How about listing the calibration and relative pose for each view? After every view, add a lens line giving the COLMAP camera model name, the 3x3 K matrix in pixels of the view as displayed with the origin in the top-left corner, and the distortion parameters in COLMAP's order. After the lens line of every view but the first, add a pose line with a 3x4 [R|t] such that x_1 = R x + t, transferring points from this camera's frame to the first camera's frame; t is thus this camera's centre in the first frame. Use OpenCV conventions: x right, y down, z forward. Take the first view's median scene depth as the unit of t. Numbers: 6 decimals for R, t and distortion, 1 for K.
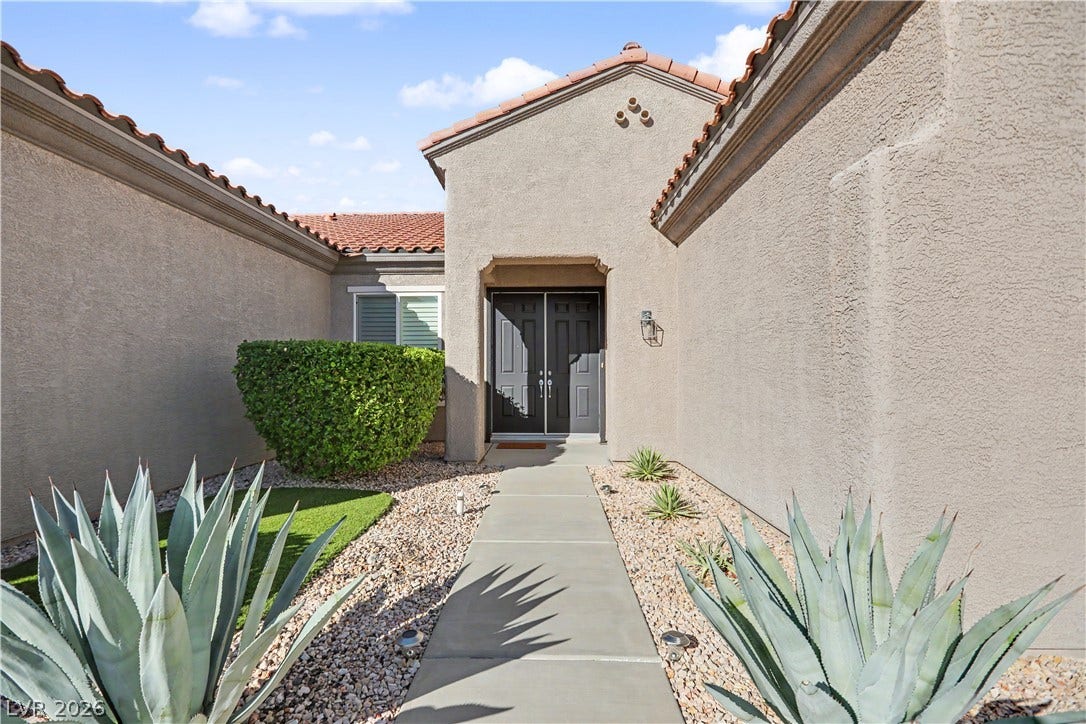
lens RADIAL K [[492.1, 0, 538.8], [0, 492.1, 359.9], [0, 0, 1]] dist [-0.004384, 0.001571]
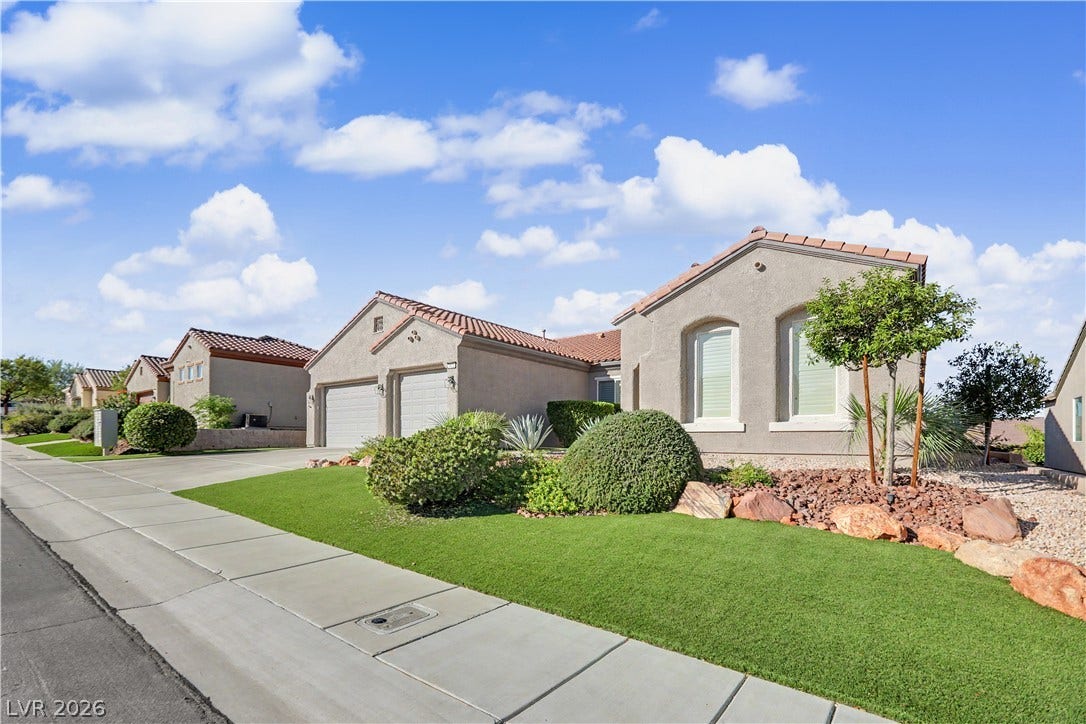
lens RADIAL K [[494.5, 0, 534.1], [0, 494.5, 364.5], [0, 0, 1]] dist [-0.003028, 0.000277]
pose [[0.803475, -0.085190, -0.589212, 0.739237], [0.009187, 0.991365, -0.130806, 0.084878], [0.595268, 0.099686, 0.797320, -0.985659]]
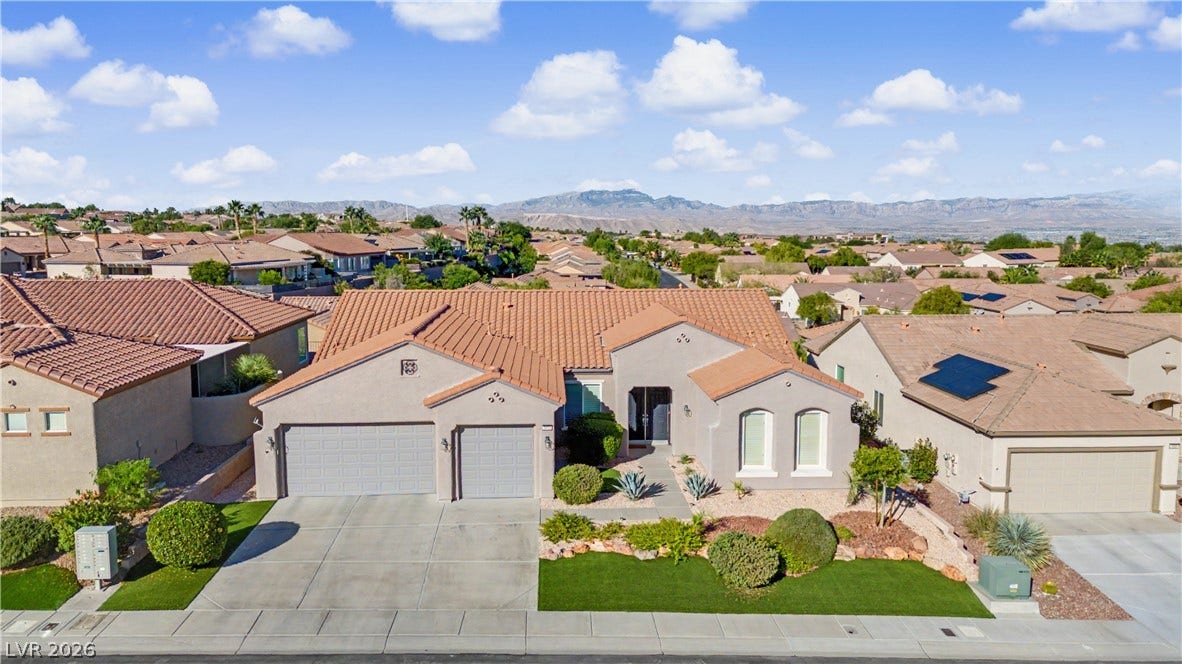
lens RADIAL K [[842.6, 0, 591.7], [0, 842.6, 329.7], [0, 0, 1]] dist [0.010775, 0.000876]
pose [[0.997004, -0.008905, 0.076829, -0.565569], [-0.002074, 0.989915, 0.141647, -0.981909], [-0.077316, -0.141382, 0.986931, -2.992420]]
